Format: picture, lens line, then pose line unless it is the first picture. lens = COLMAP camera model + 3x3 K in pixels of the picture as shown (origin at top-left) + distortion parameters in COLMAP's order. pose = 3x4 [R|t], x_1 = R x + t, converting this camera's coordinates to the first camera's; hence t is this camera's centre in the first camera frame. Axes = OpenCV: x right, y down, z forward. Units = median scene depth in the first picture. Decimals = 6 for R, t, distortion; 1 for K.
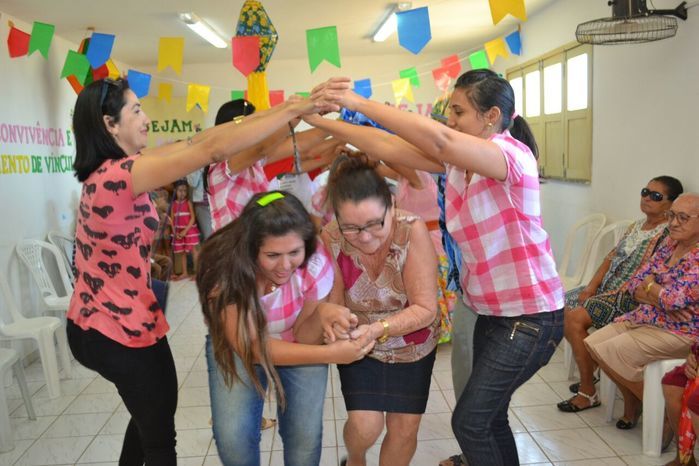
lens RADIAL K [[589.3, 0, 346.9], [0, 589.3, 233.9], [0, 0, 1]] dist [-0.070510, 0.000063]
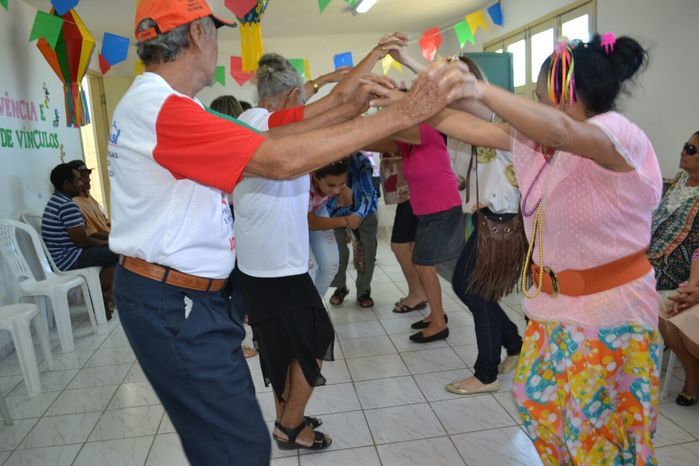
lens RADIAL K [[542.5, 0, 351.7], [0, 542.5, 233.4], [0, 0, 1]] dist [-0.074056, -0.000293]
pose [[0.997248, -0.028027, 0.068631, -0.052329], [0.025444, 0.998945, 0.038222, 0.013656], [-0.069630, -0.036370, 0.996910, 0.127319]]
